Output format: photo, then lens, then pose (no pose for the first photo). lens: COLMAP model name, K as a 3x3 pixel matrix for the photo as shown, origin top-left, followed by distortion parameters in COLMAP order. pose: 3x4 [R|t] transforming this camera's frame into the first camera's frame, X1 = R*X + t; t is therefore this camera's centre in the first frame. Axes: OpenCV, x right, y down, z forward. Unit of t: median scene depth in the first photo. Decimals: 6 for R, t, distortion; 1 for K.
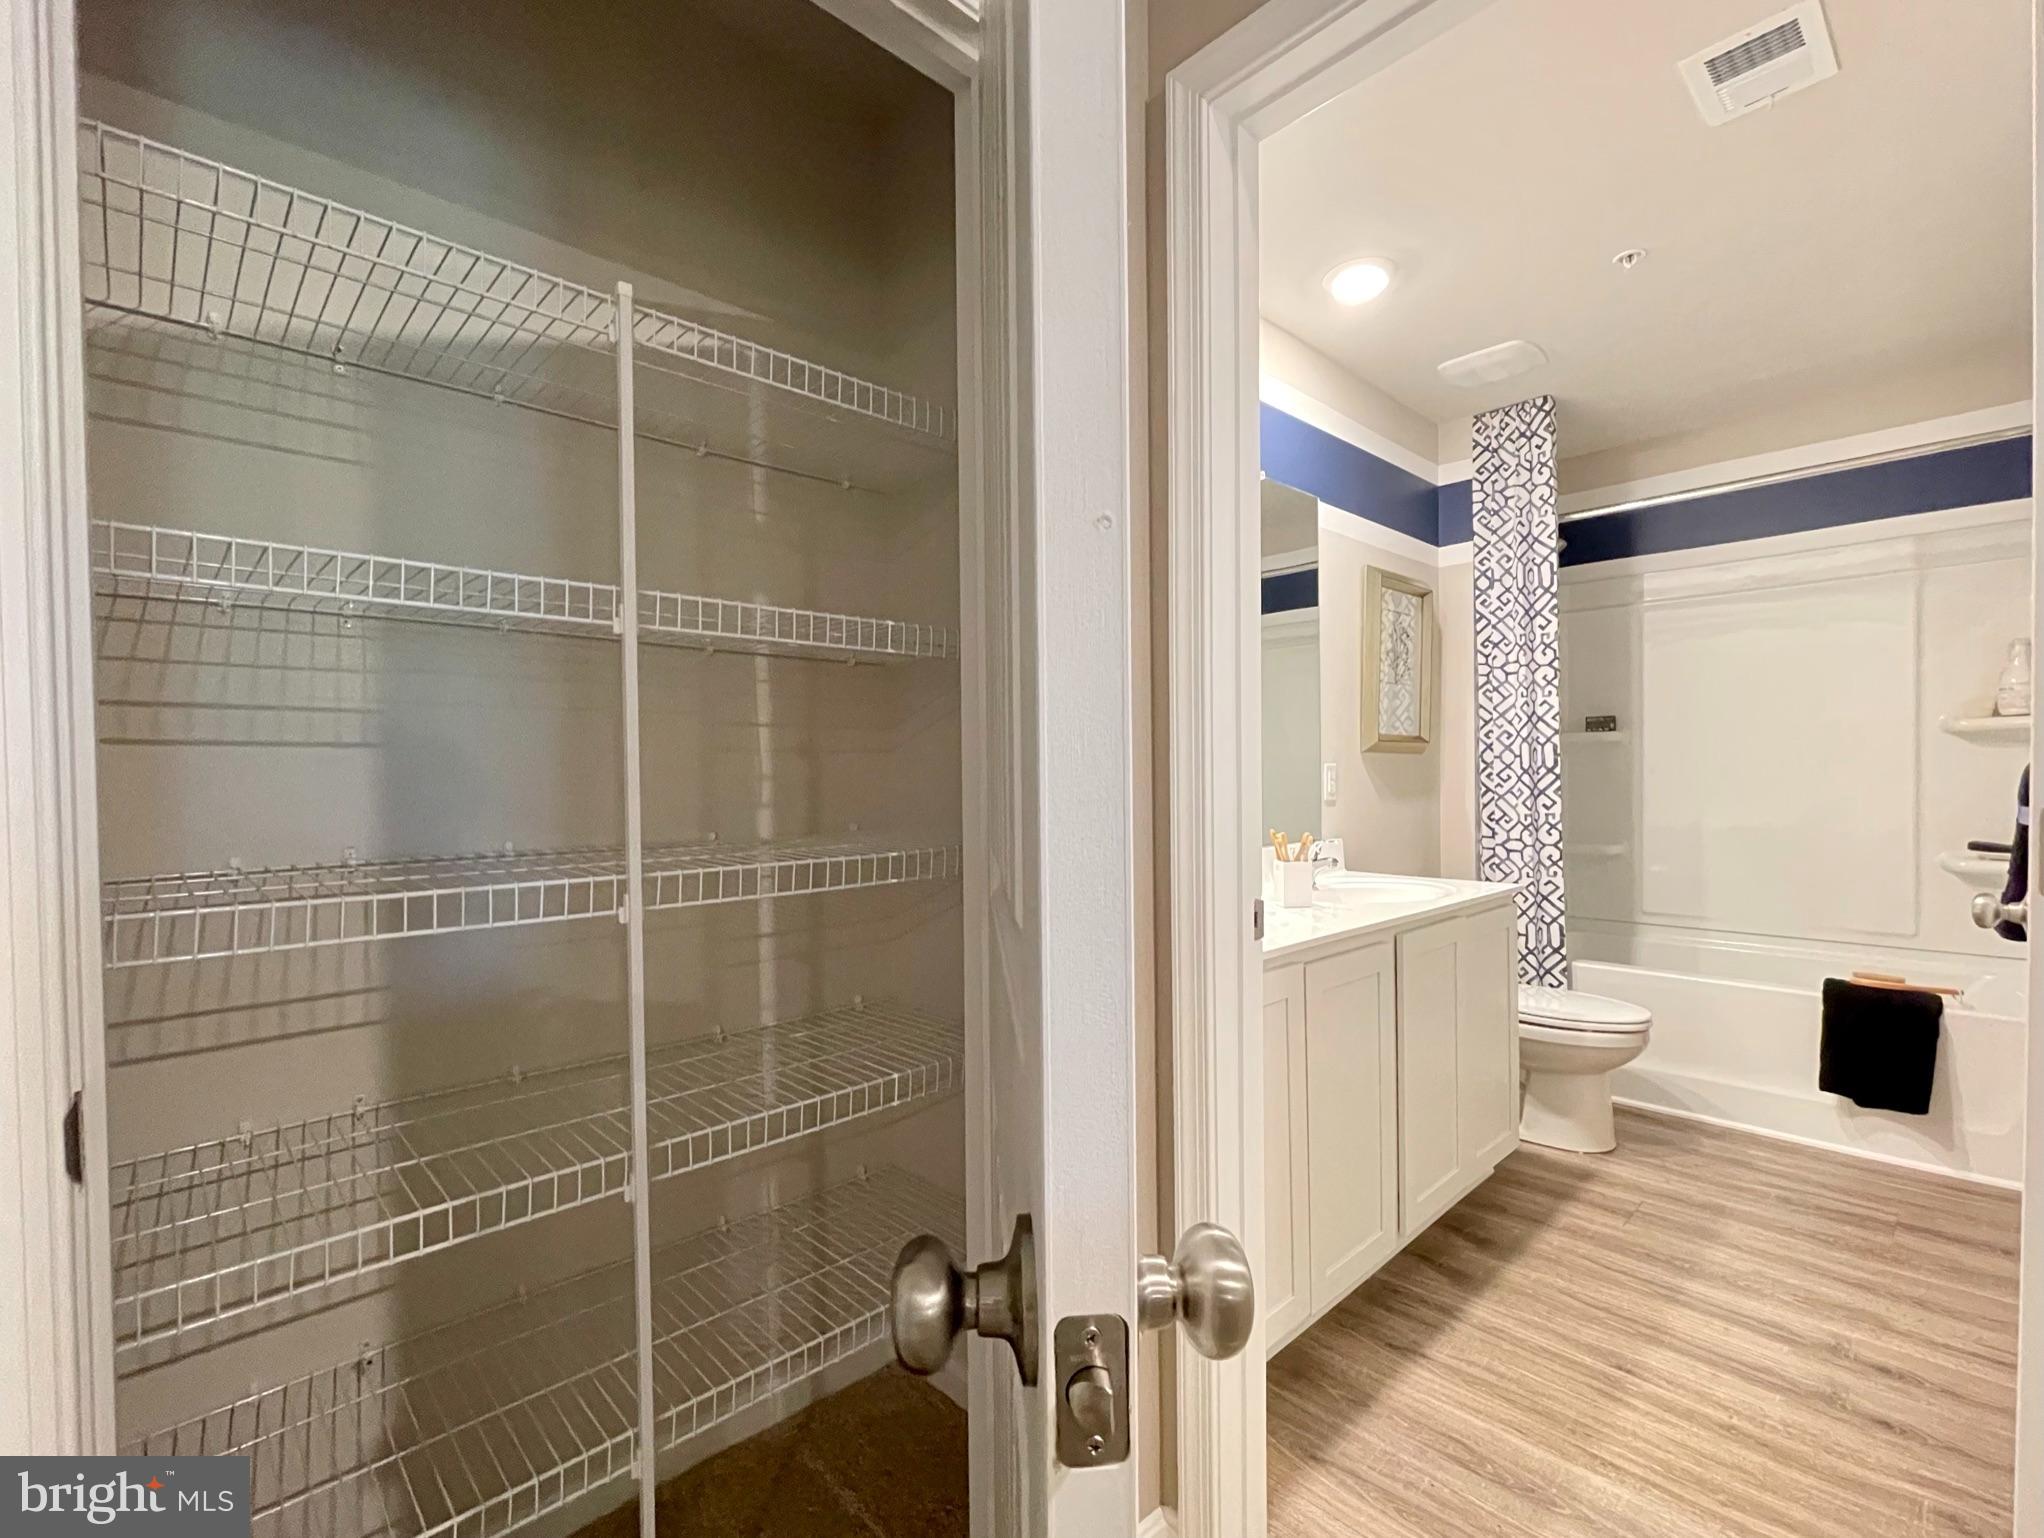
lens RADIAL K [[930.8, 0, 1038.5], [0, 930.8, 784.7], [0, 0, 1]] dist [0.003351, 0.001508]
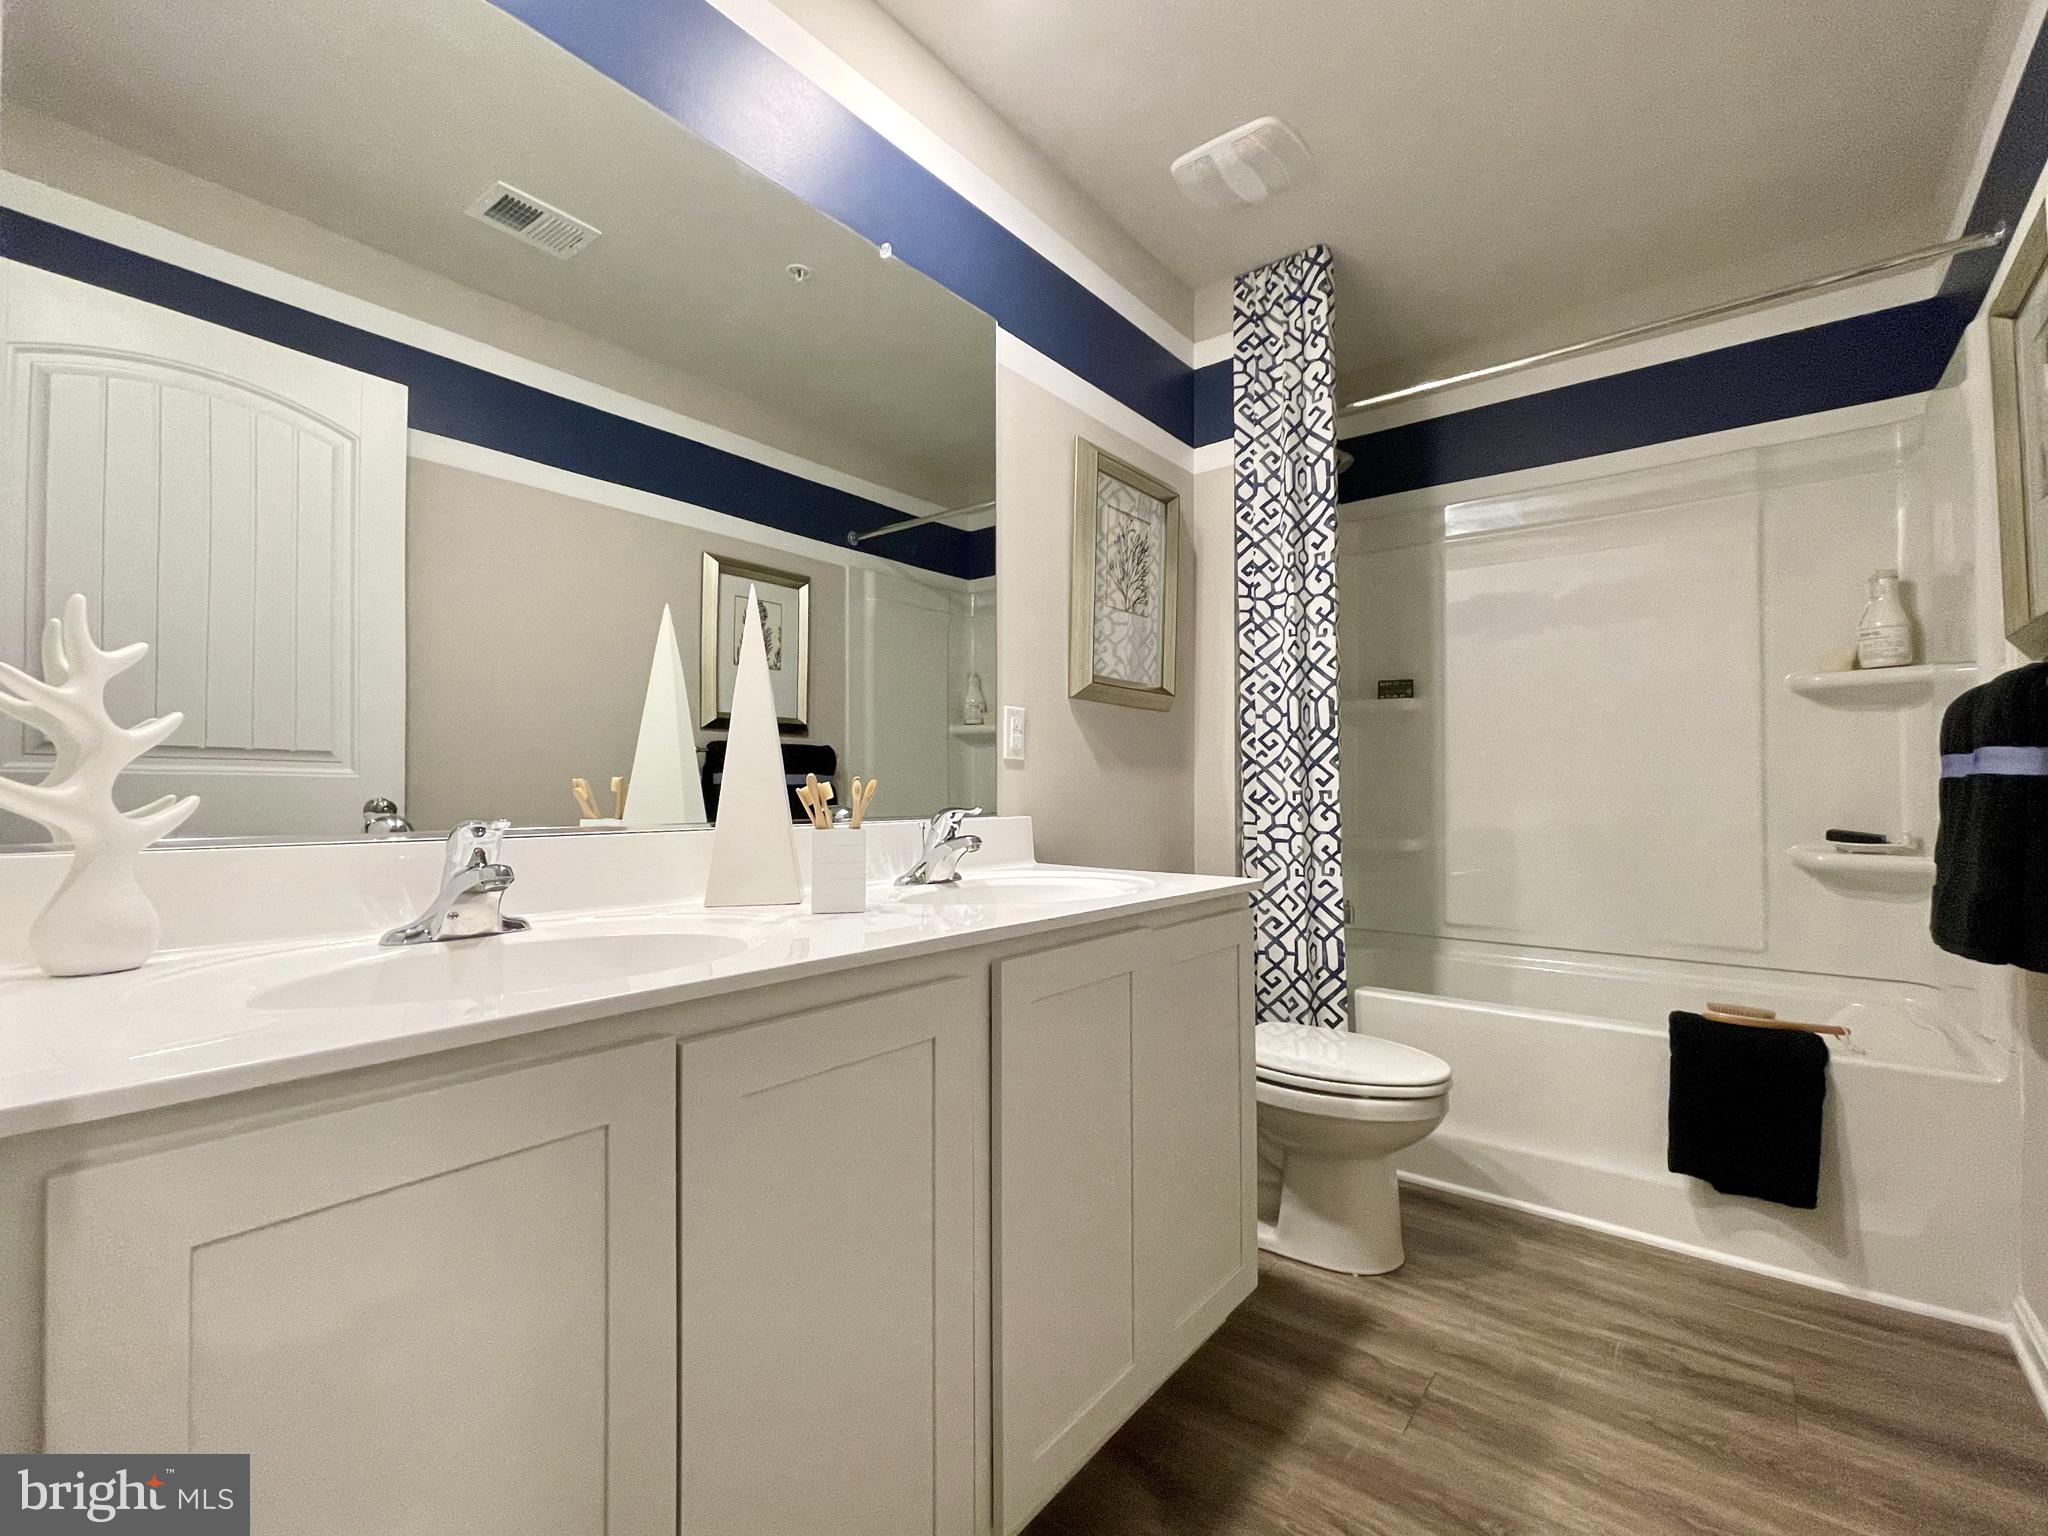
lens RADIAL K [[932.7, 0, 1005.1], [0, 932.7, 768.2], [0, 0, 1]] dist [0.003351, 0.001508]
pose [[0.992208, 0.015795, 0.123584, 0.201482], [-0.011425, 0.999287, -0.035985, 0.042857], [-0.124064, 0.034292, 0.991681, 0.289384]]
